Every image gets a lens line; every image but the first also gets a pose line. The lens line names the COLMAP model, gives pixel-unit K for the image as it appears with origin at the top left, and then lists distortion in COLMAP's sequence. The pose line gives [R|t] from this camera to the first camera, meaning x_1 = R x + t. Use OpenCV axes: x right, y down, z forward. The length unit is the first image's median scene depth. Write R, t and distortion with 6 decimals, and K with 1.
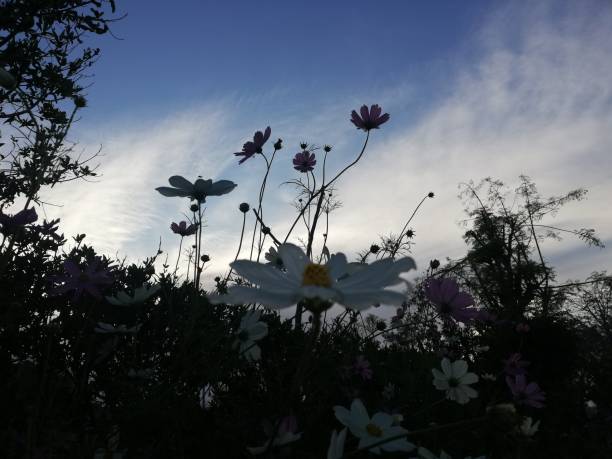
lens RADIAL K [[454.4, 0, 306.0], [0, 454.4, 229.5], [0, 0, 1]] dist [0.000853, -0.000653]
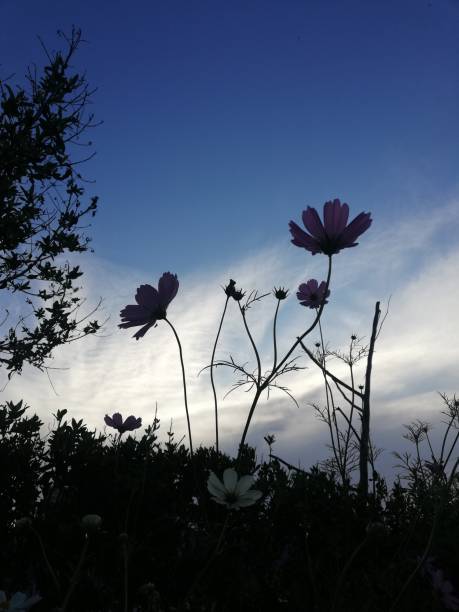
lens RADIAL K [[454.4, 0, 229.5], [0, 454.4, 306.0], [0, 0, 1]] dist [0.000853, -0.000653]
pose [[0.944073, -0.116366, -0.308521, 0.157678], [0.088669, 0.990786, -0.102372, -0.116809], [0.317591, 0.069290, 0.945693, 0.477369]]
